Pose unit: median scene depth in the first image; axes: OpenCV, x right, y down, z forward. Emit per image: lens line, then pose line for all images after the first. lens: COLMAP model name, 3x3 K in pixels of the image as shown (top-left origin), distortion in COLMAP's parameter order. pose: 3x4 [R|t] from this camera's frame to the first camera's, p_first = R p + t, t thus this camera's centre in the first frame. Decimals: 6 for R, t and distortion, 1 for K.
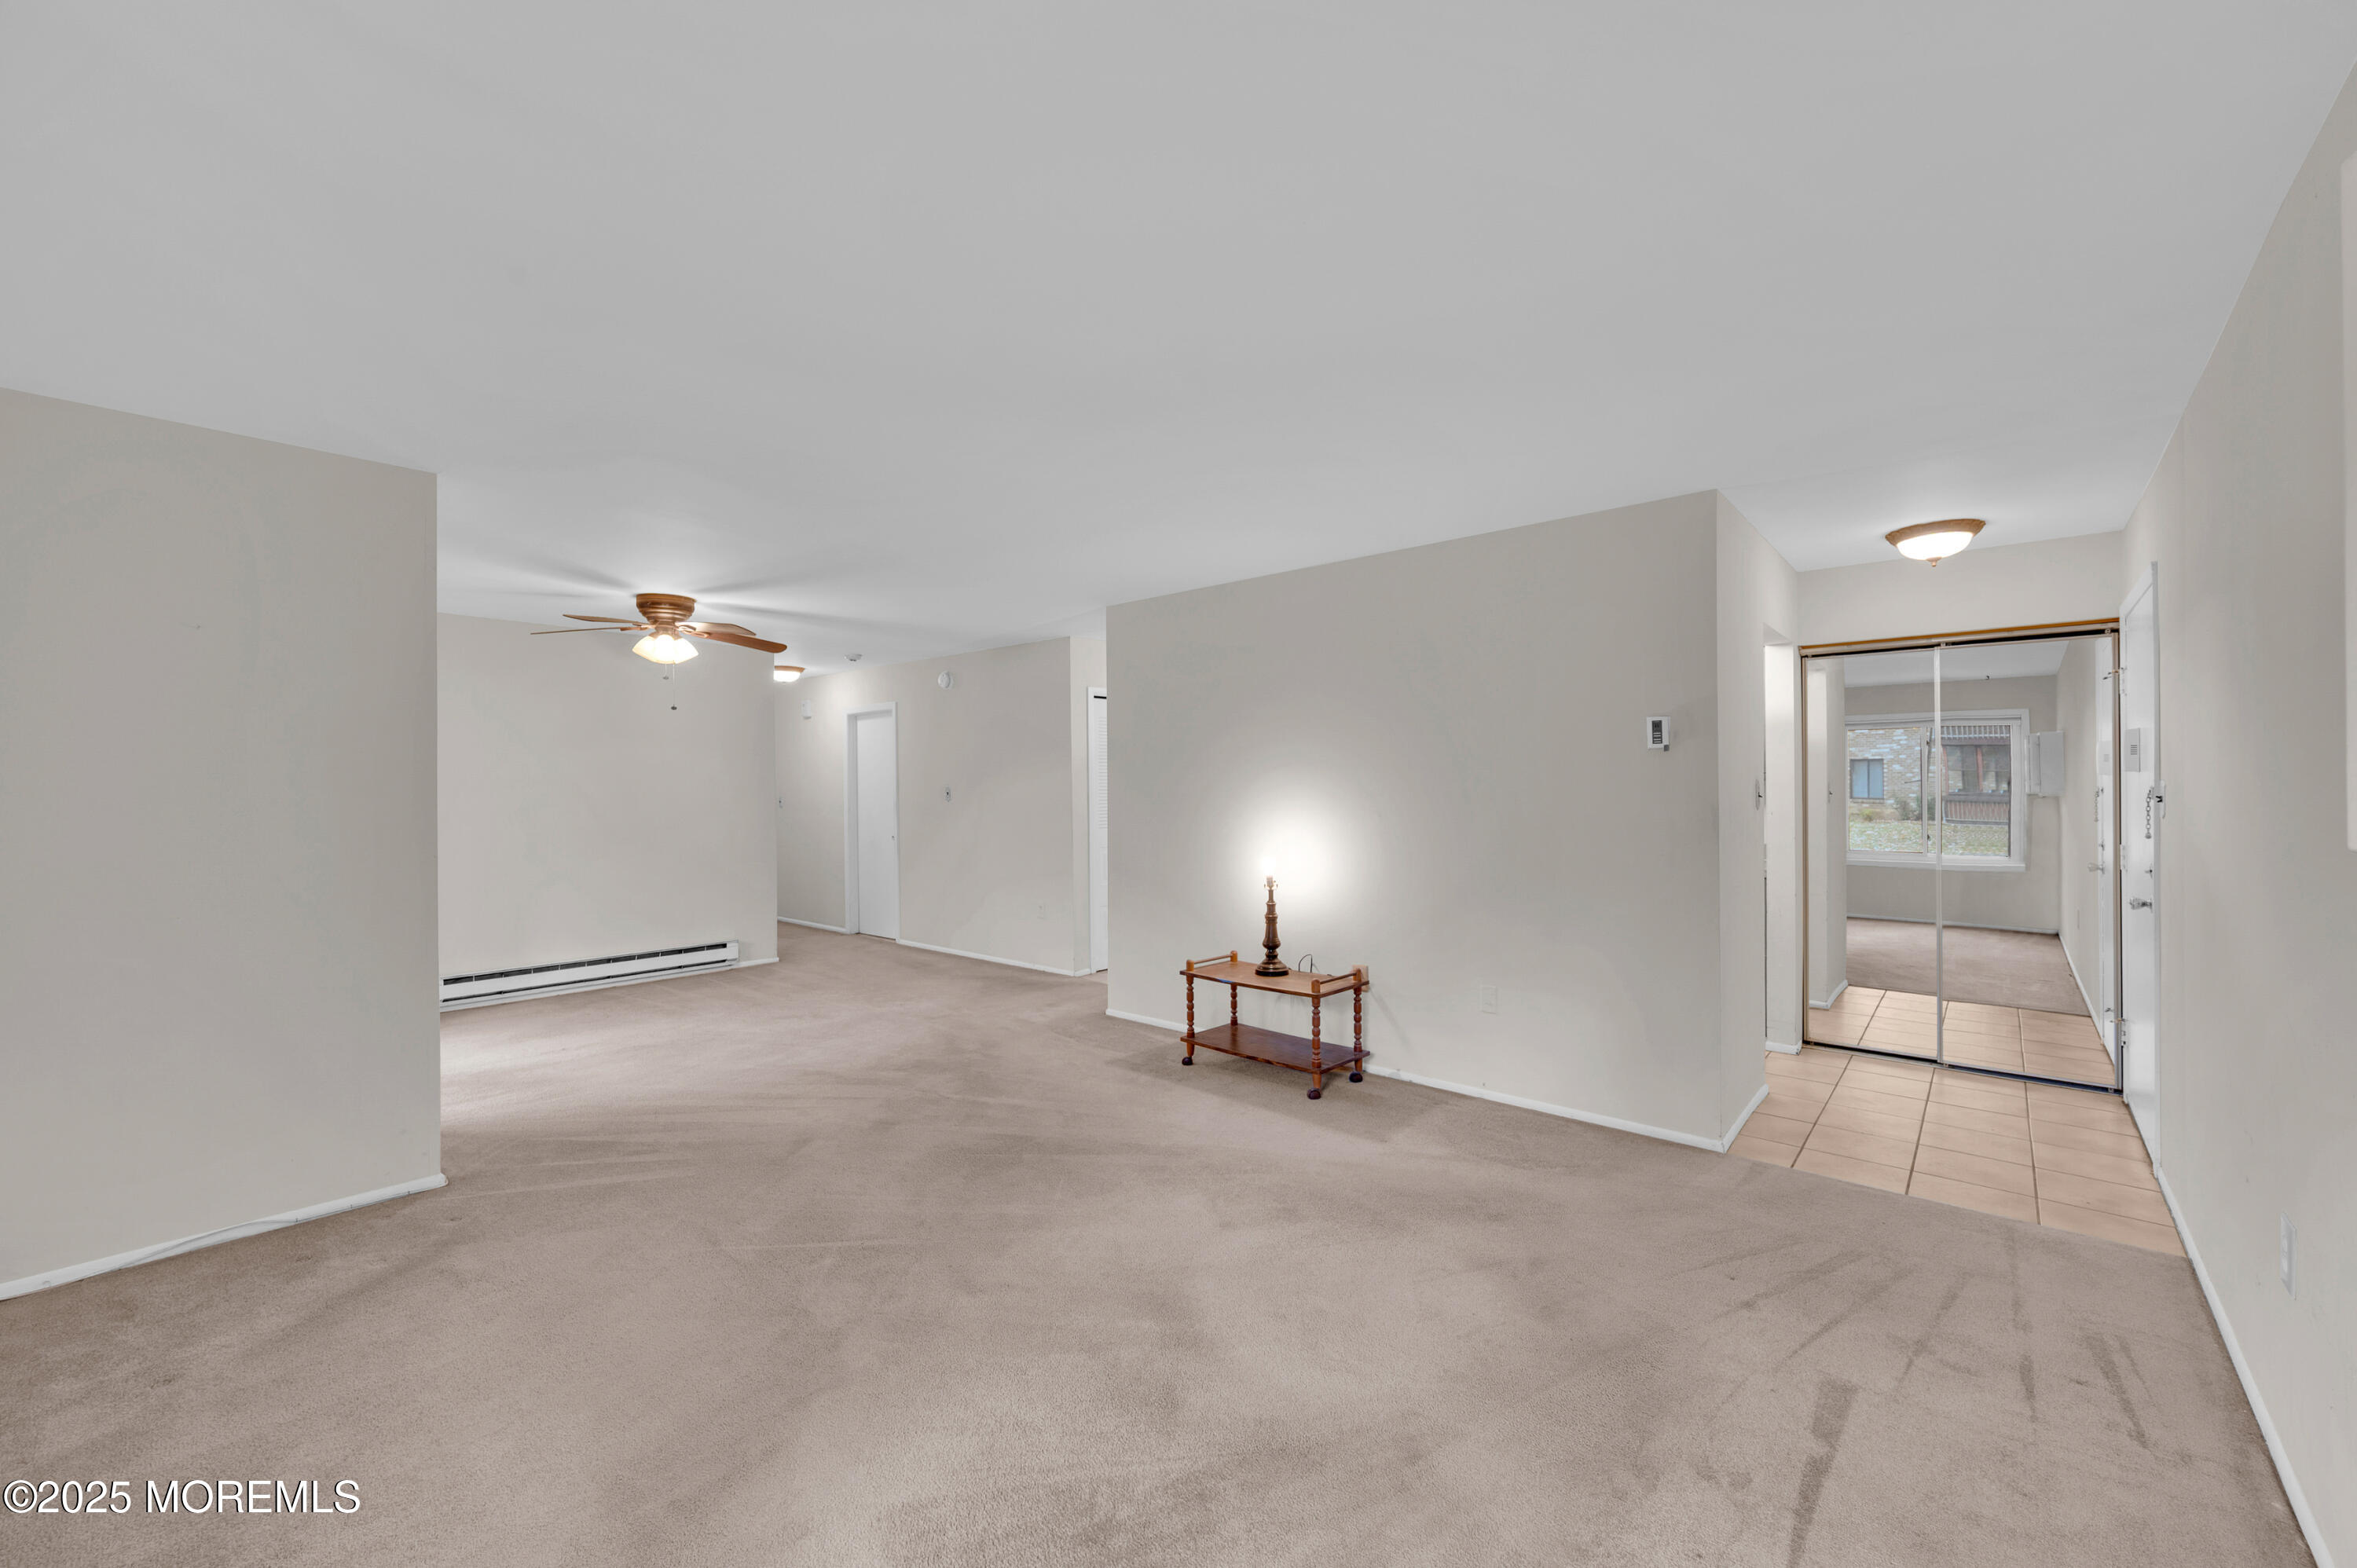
lens RADIAL K [[930.9, 0, 1181.0], [0, 930.9, 788.9], [0, 0, 1]] dist [-0.001718, -0.000037]
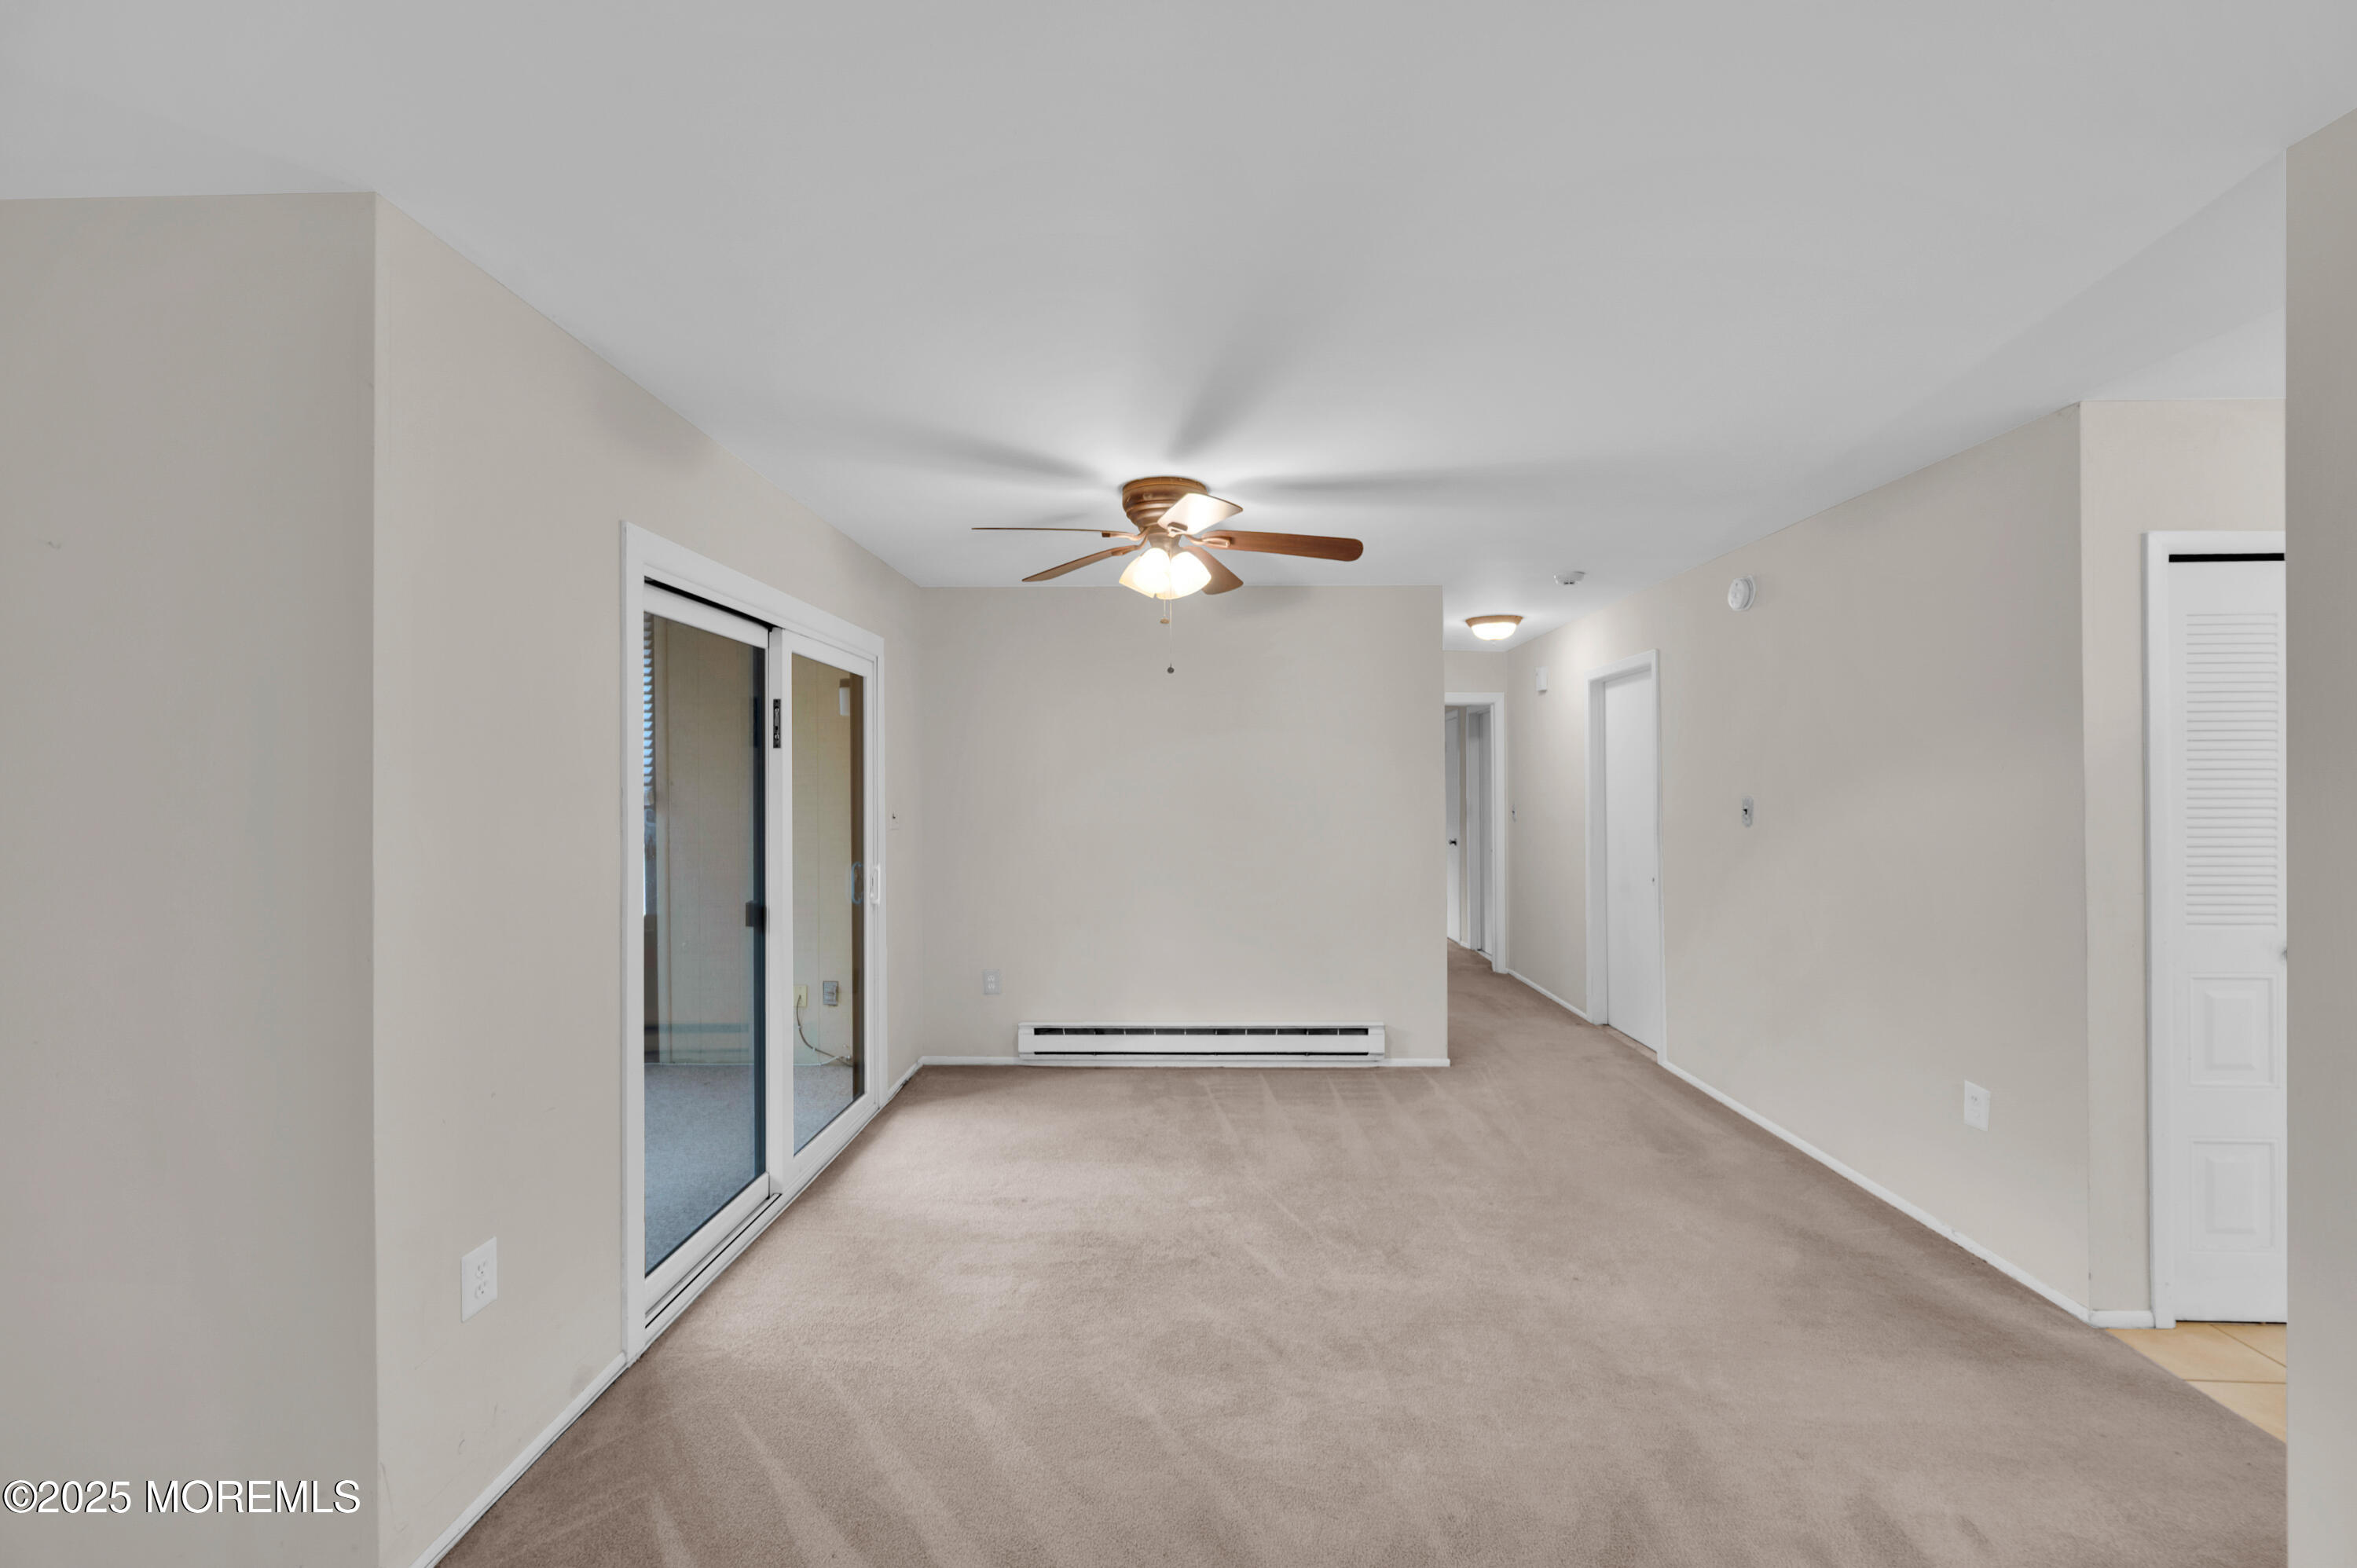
lens RADIAL K [[930.9, 0, 1181.0], [0, 930.9, 788.9], [0, 0, 1]] dist [-0.001718, -0.000037]
pose [[0.647448, 0.004717, -0.762095, -0.079144], [-0.002047, 0.999988, 0.004450, -0.011549], [0.762107, -0.001322, 0.647450, 0.563029]]
